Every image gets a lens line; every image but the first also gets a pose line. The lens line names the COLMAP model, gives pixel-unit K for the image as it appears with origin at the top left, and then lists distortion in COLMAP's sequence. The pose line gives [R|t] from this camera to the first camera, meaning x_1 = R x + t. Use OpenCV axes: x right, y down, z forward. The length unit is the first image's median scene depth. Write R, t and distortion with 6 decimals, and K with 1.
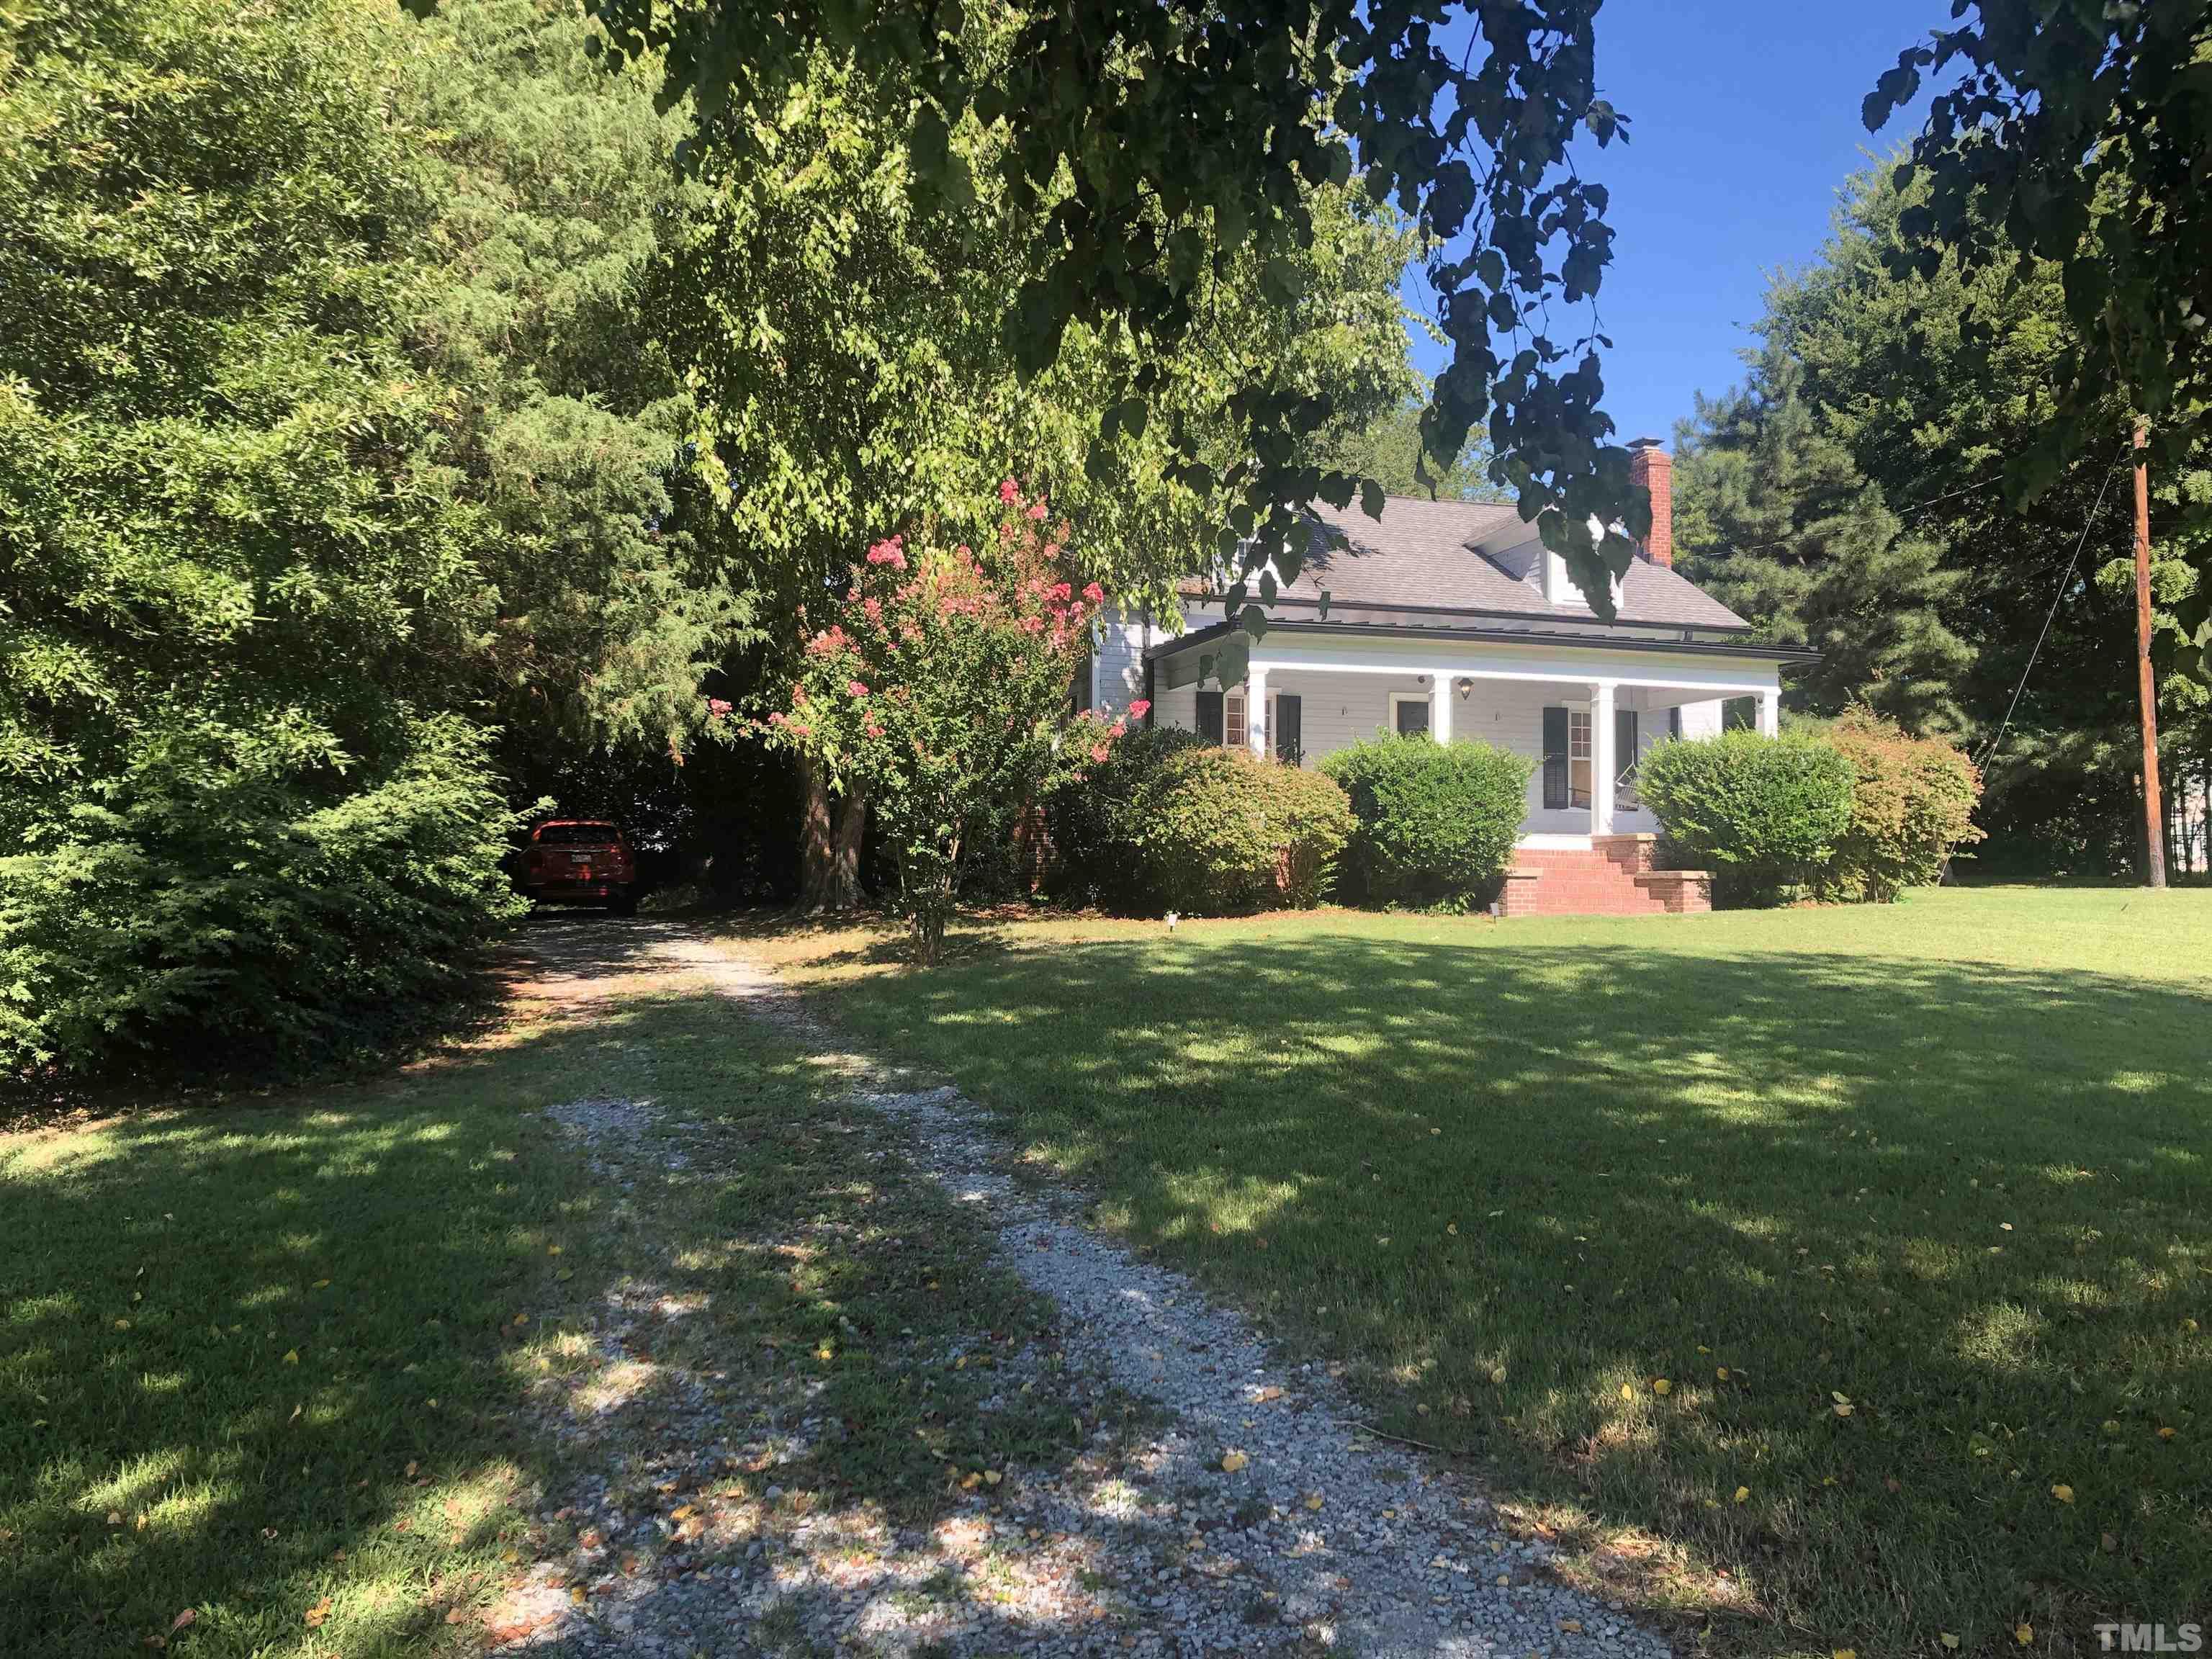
lens RADIAL K [[1808.9, 0, 1105.1], [0, 1808.9, 849.0], [0, 0, 1]] dist [-0.003165, 0.031284]
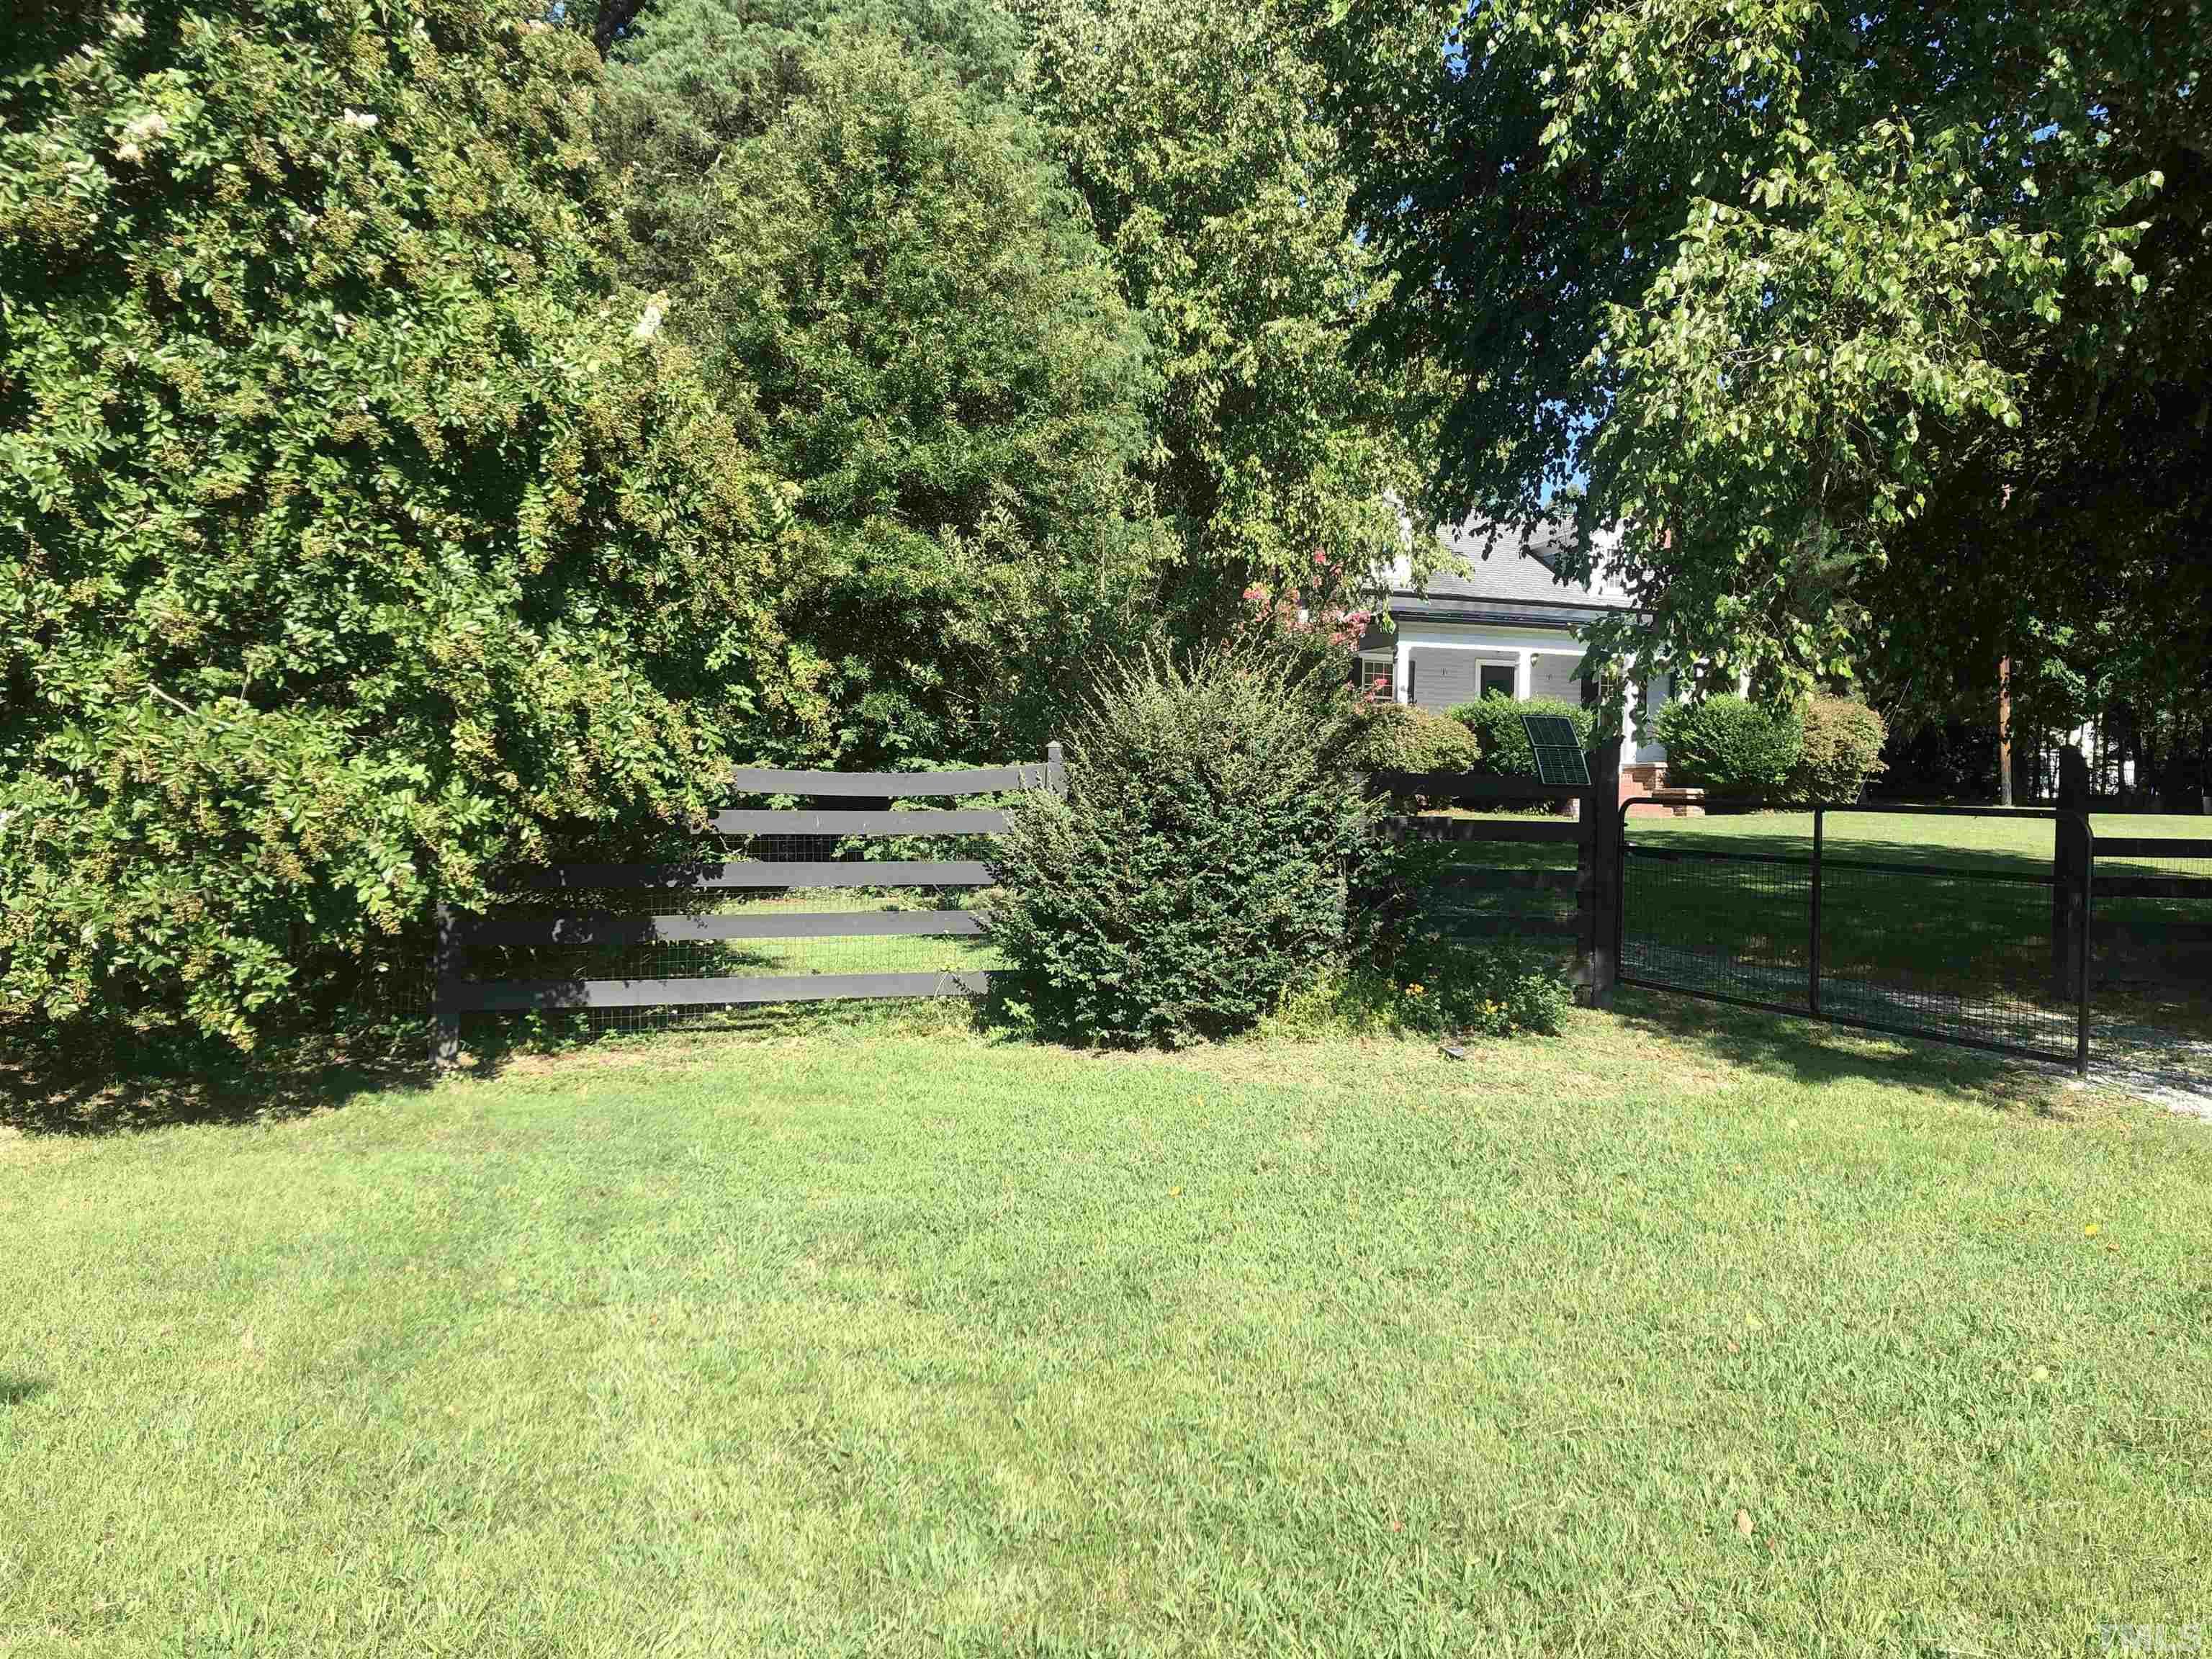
lens RADIAL K [[1808.9, 0, 1116.5], [0, 1808.9, 821.5], [0, 0, 1]] dist [-0.003165, 0.031284]
pose [[0.999055, 0.013341, 0.041374, -0.206858], [-0.014565, 0.999461, 0.029432, 0.002152], [-0.040959, -0.030006, 0.998710, -0.458258]]
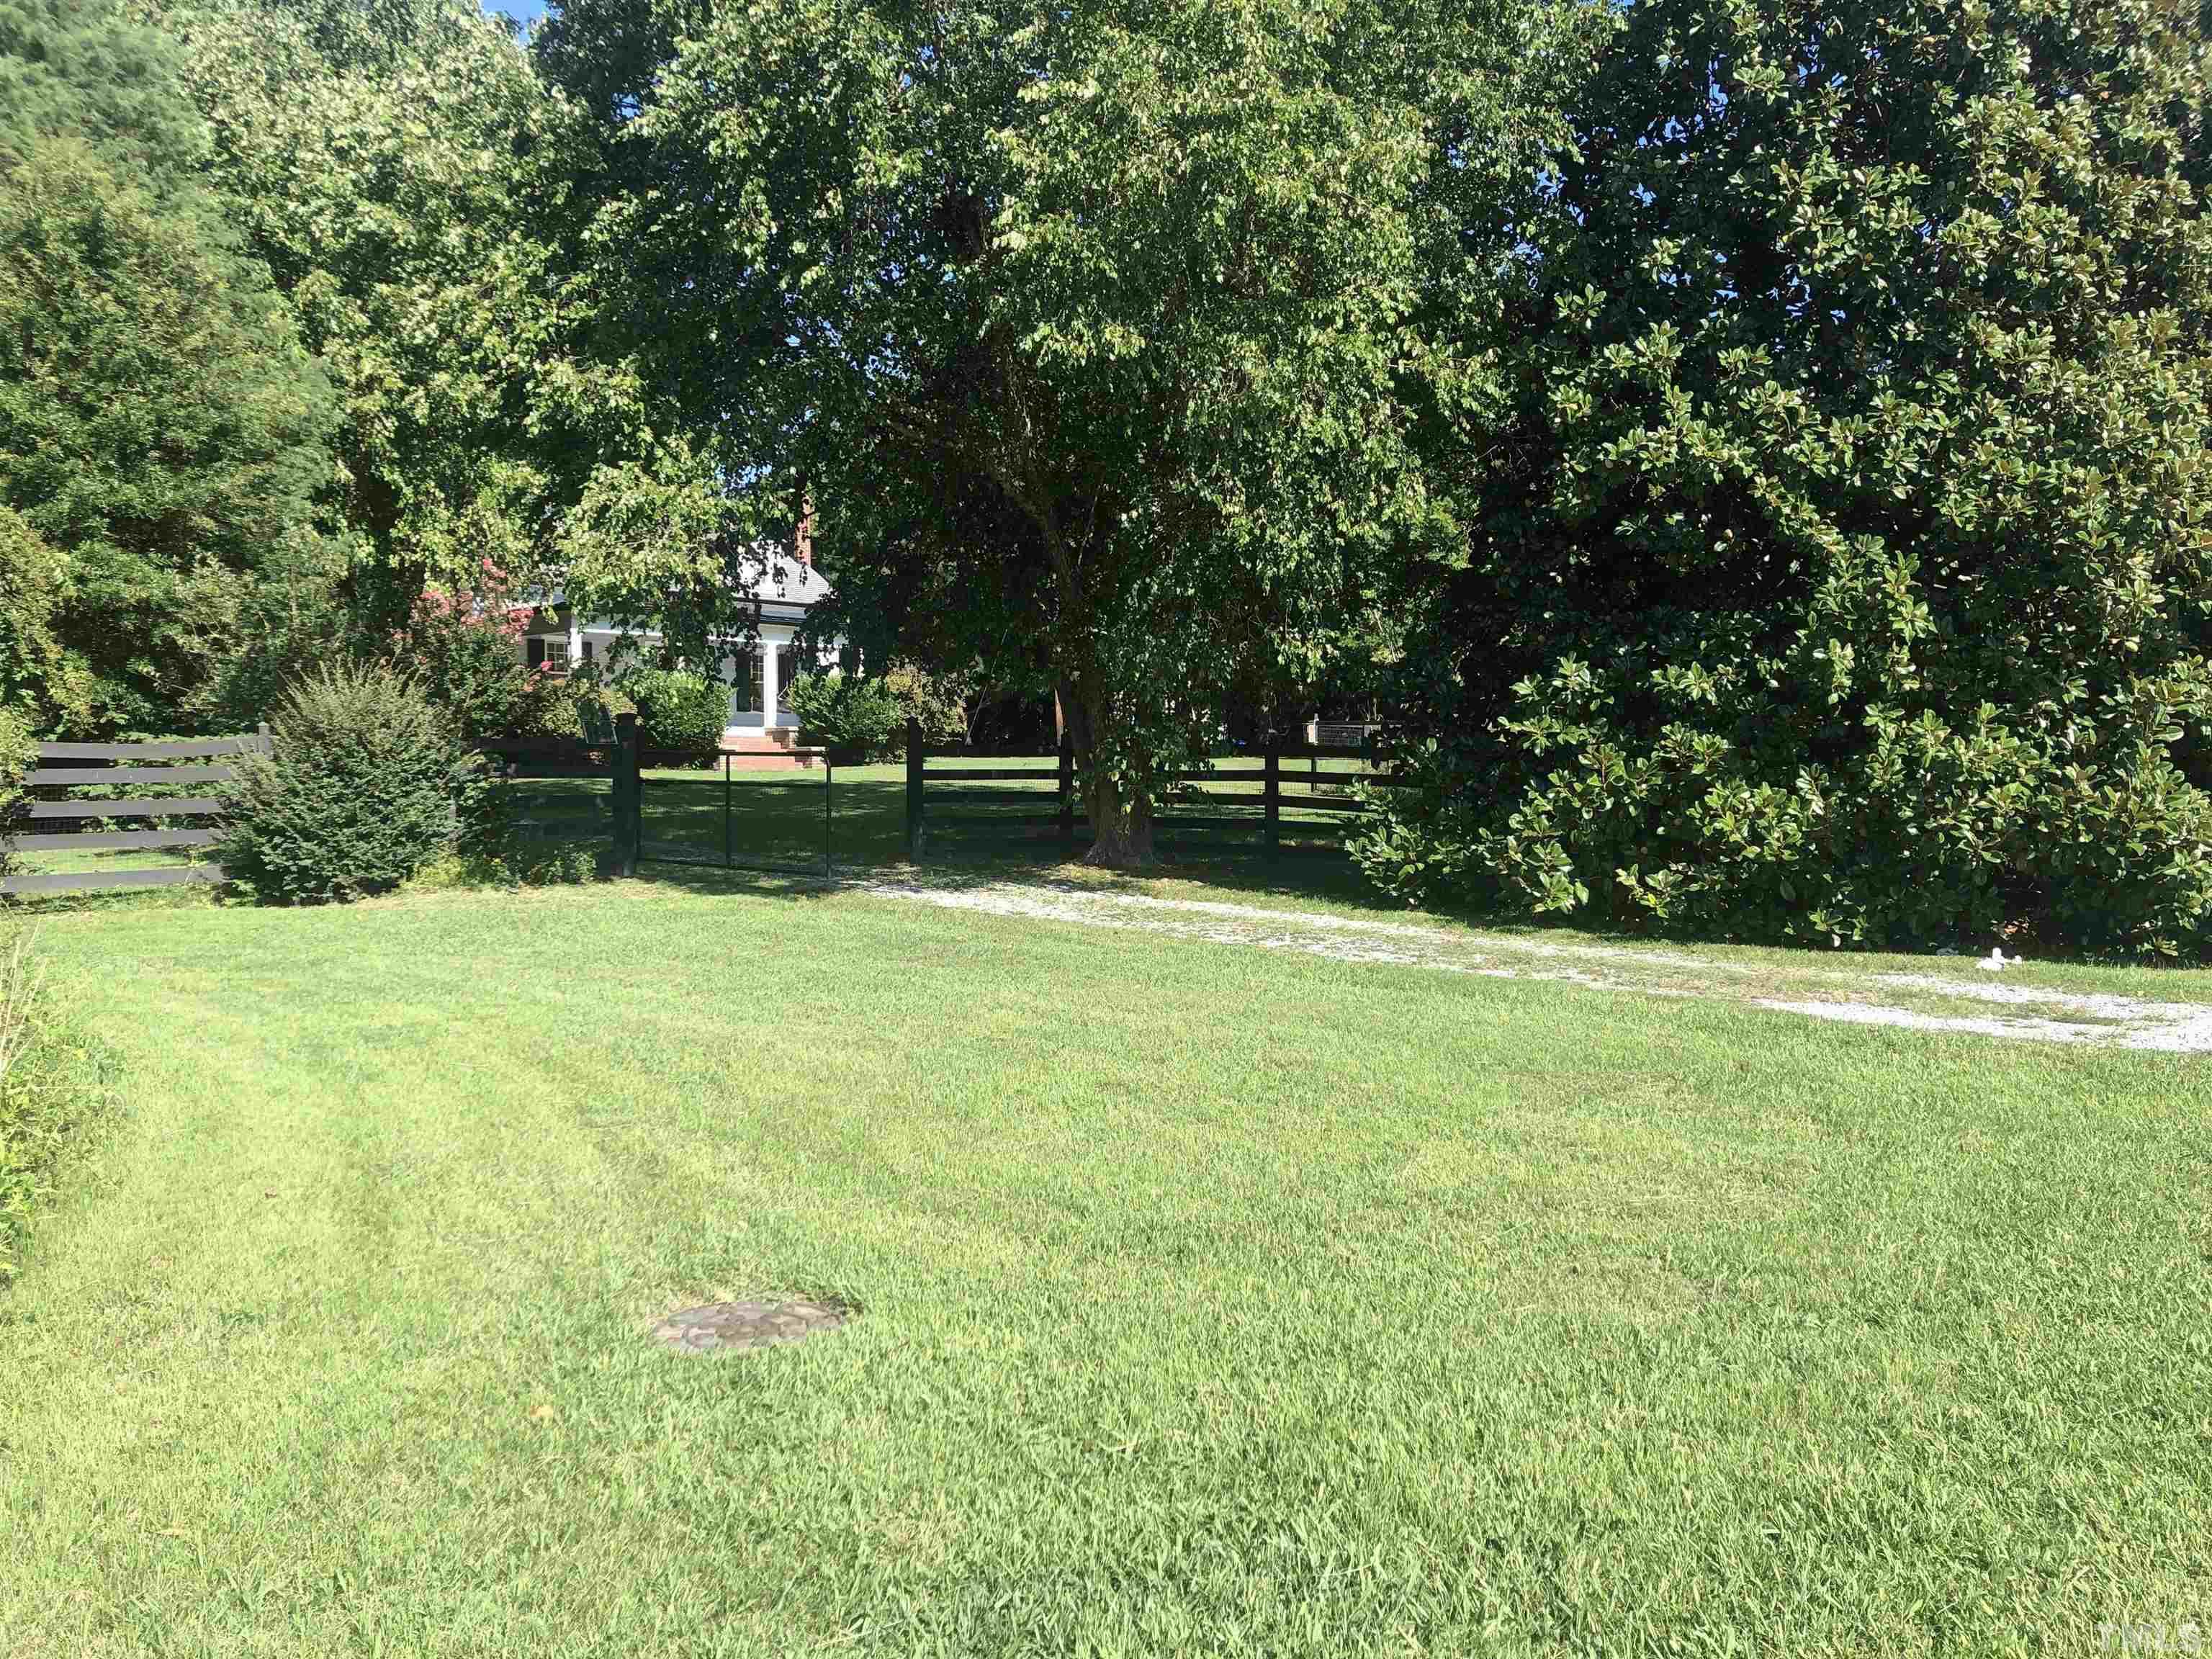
lens RADIAL K [[1808.9, 0, 1144.5], [0, 1808.9, 815.1], [0, 0, 1]] dist [-0.003165, 0.031284]
pose [[0.892757, -0.019950, 0.450096, -0.215904], [0.000330, 0.999048, 0.043628, 0.001283], [-0.450538, -0.038801, 0.891914, -0.820436]]
